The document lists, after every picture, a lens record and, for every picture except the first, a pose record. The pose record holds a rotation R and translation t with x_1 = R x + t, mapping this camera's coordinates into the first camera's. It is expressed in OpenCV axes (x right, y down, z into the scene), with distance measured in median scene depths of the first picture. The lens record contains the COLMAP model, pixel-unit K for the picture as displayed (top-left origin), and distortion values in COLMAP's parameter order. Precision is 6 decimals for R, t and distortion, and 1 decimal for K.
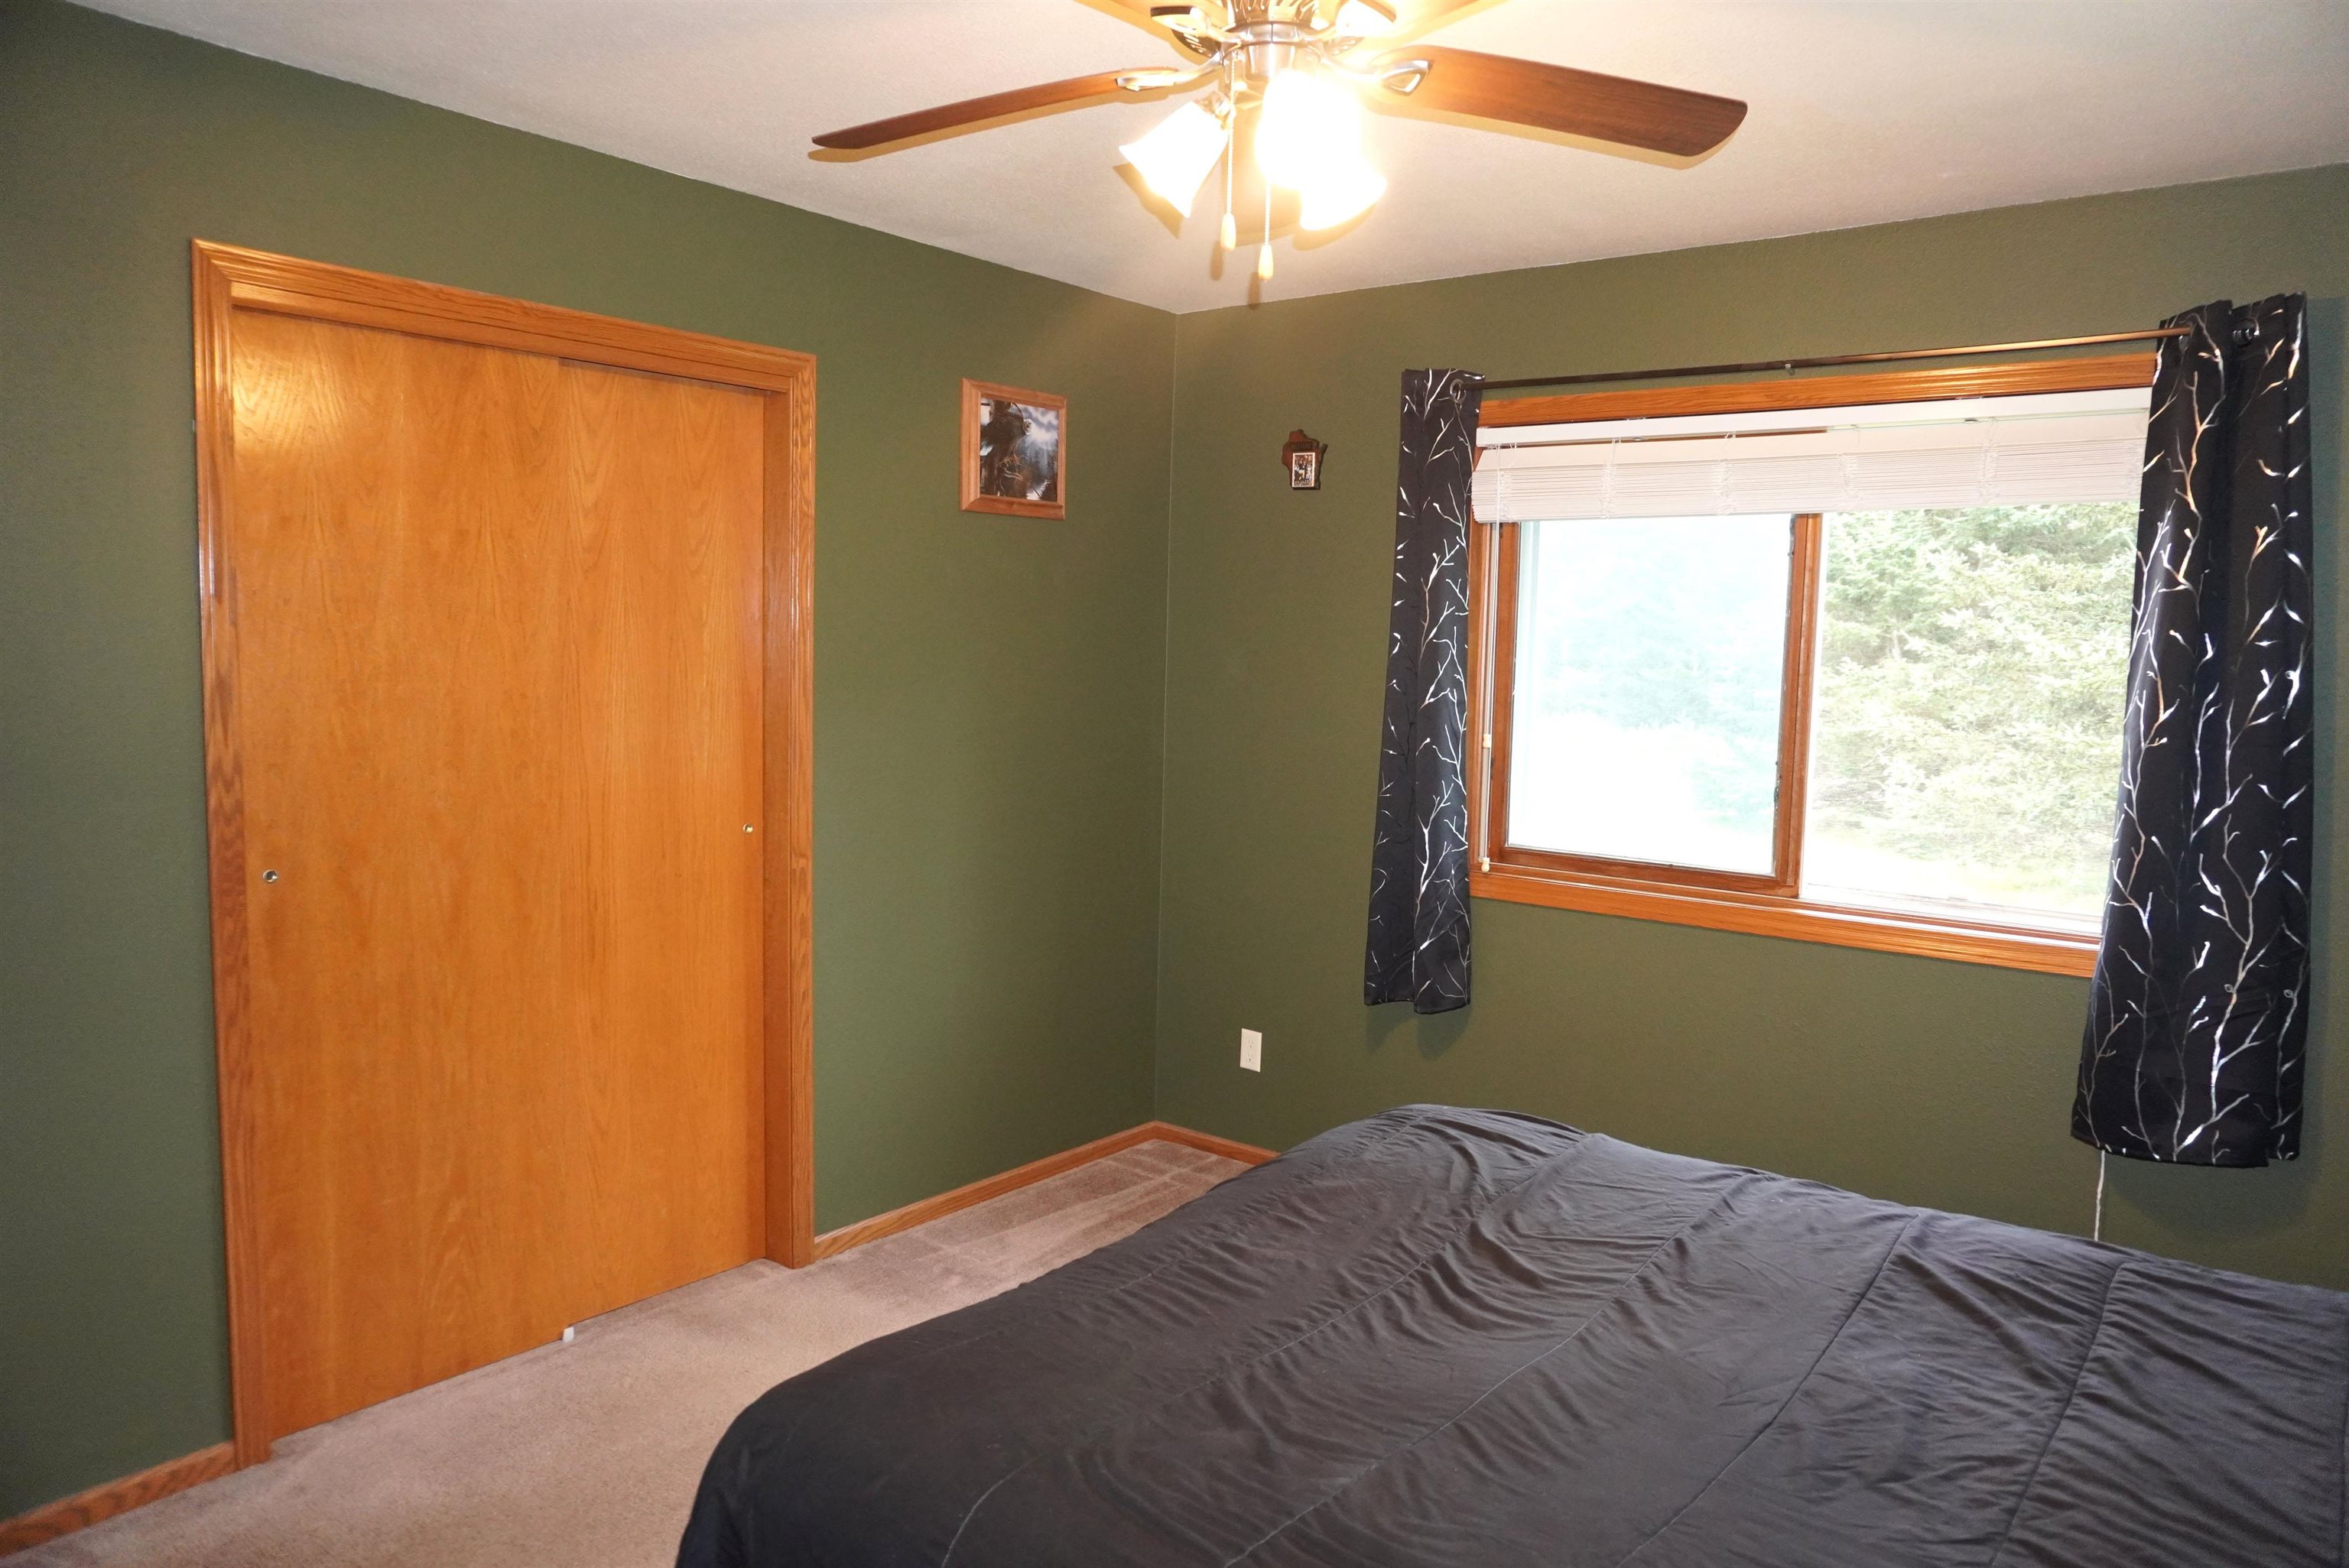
lens RADIAL K [[1574.0, 0, 1180.3], [0, 1574.0, 783.9], [0, 0, 1]] dist [-0.045794, 0.030043]
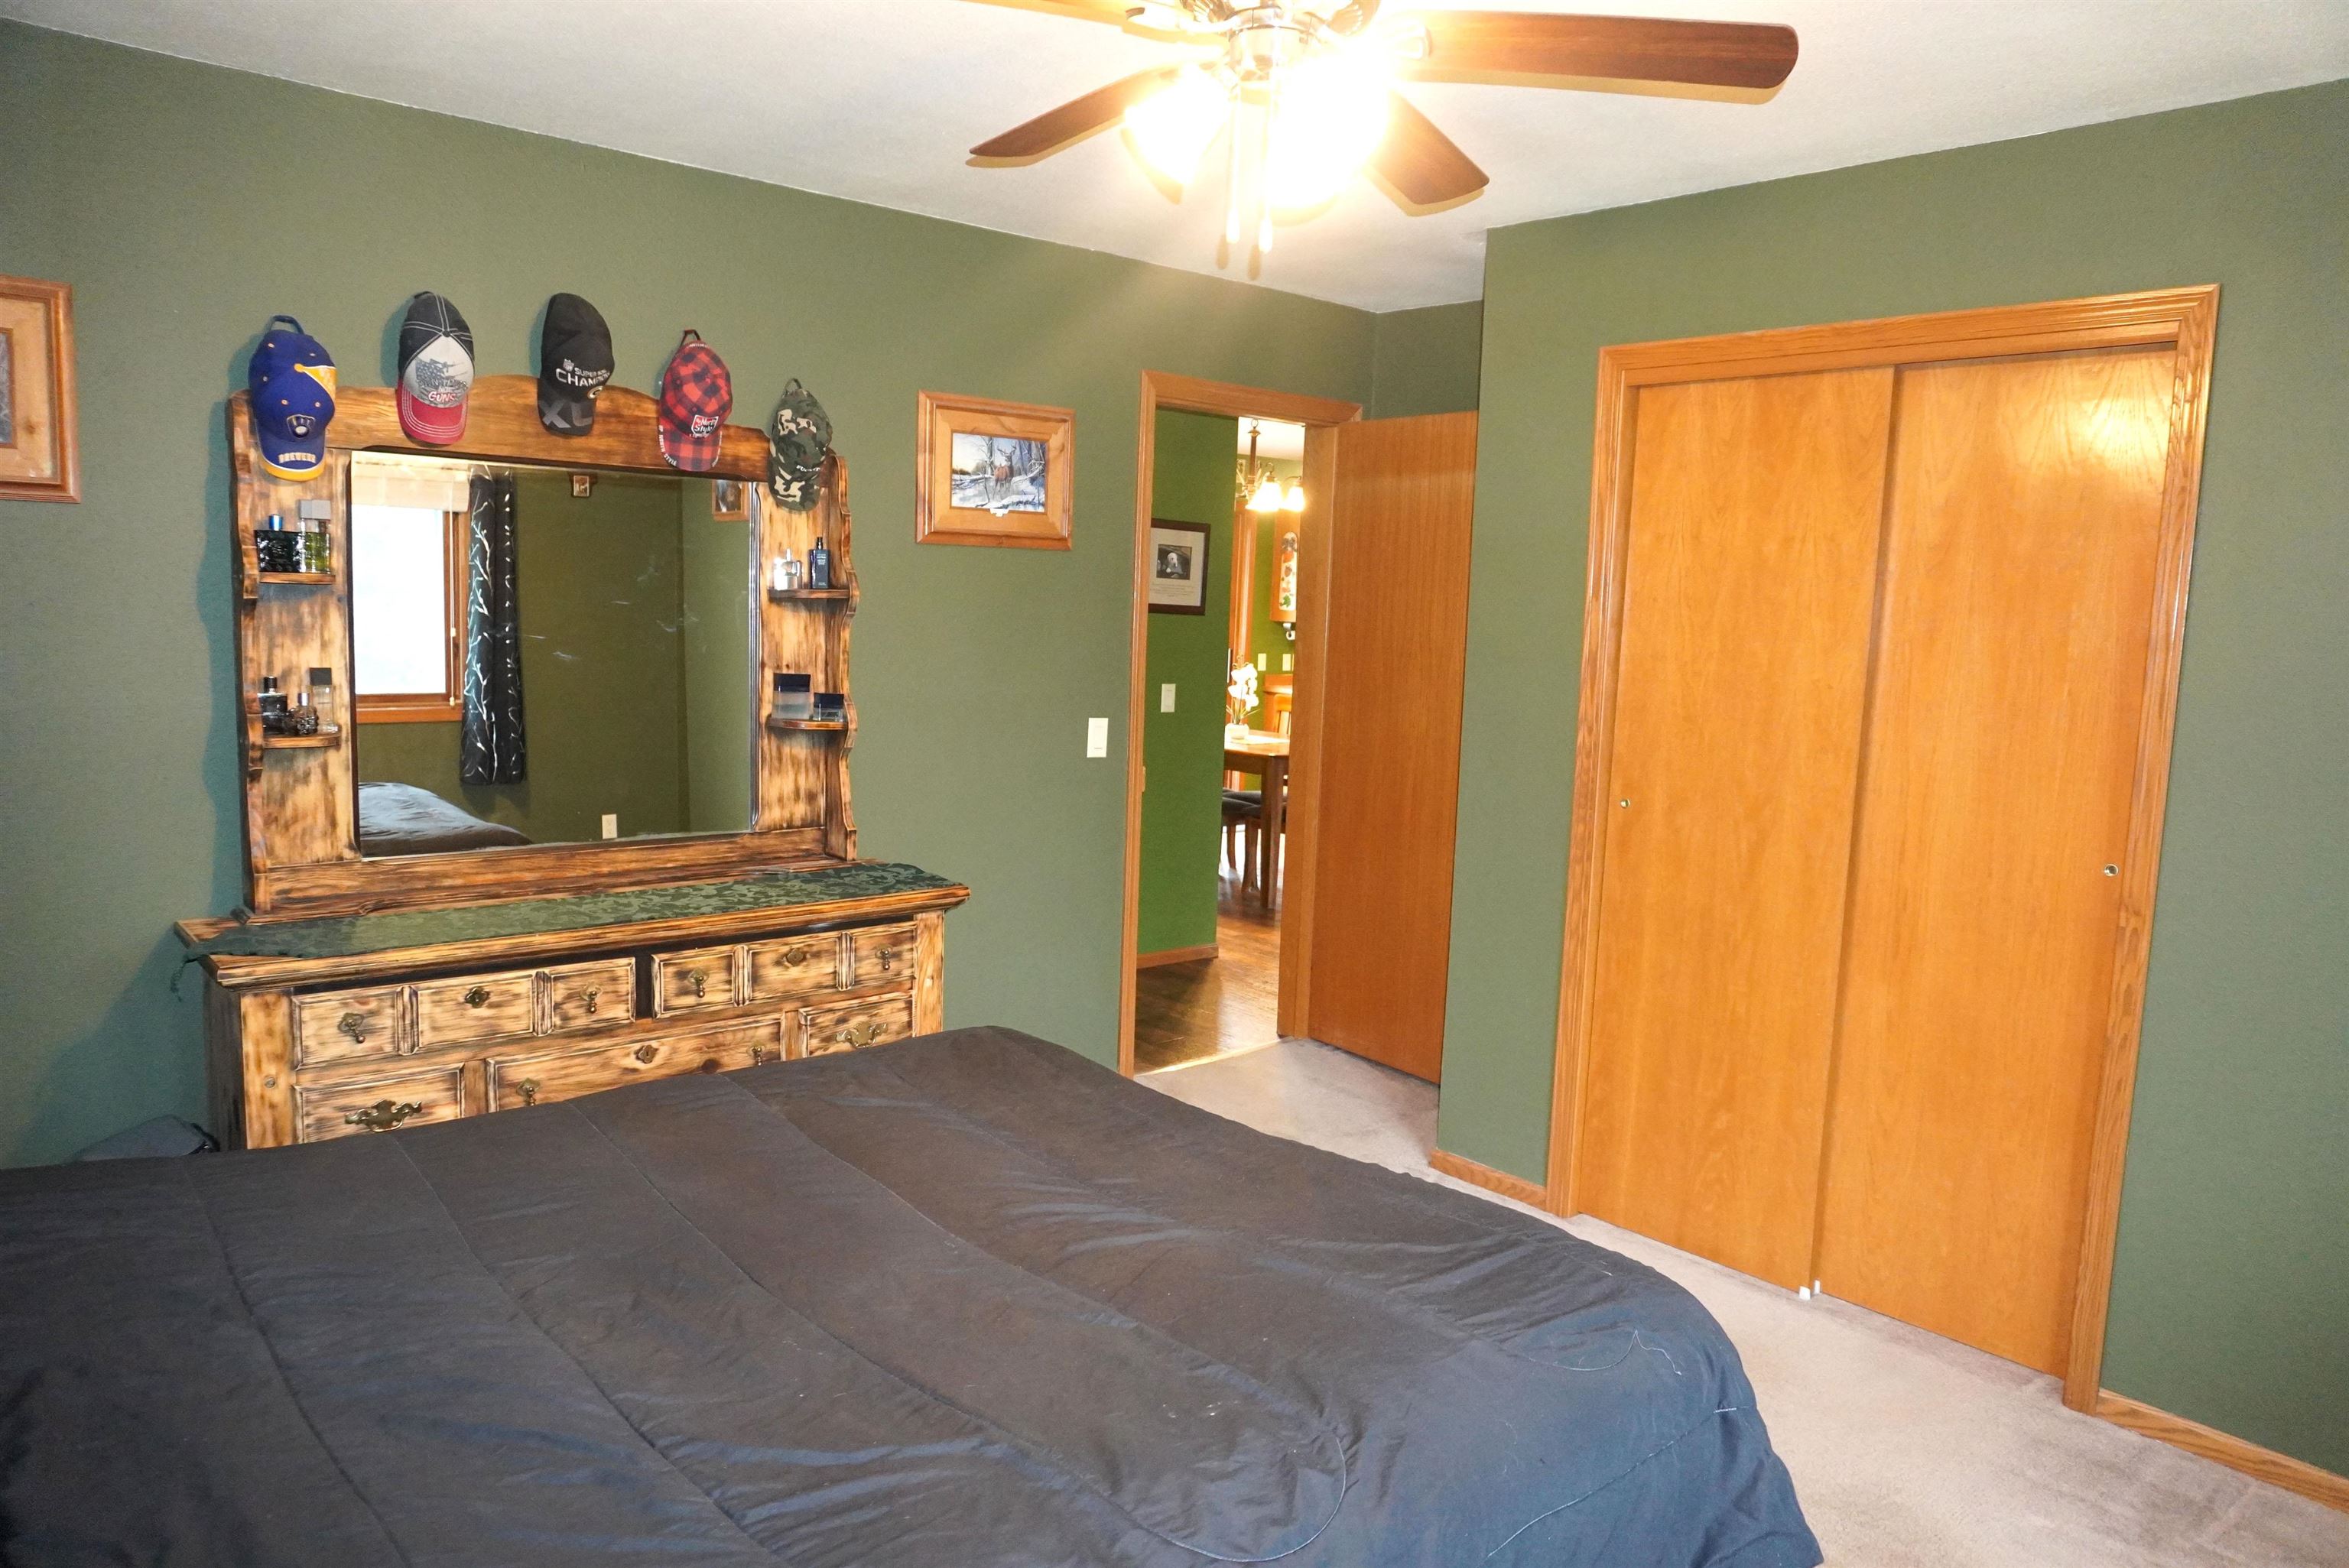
lens RADIAL K [[1574.0, 0, 1183.7], [0, 1574.0, 784.6], [0, 0, 1]] dist [-0.045794, 0.030043]
pose [[-0.177578, 0.084708, -0.980454, 0.752407], [-0.134201, 0.984897, 0.109399, -0.049584], [0.974913, 0.151005, -0.163528, 0.775882]]
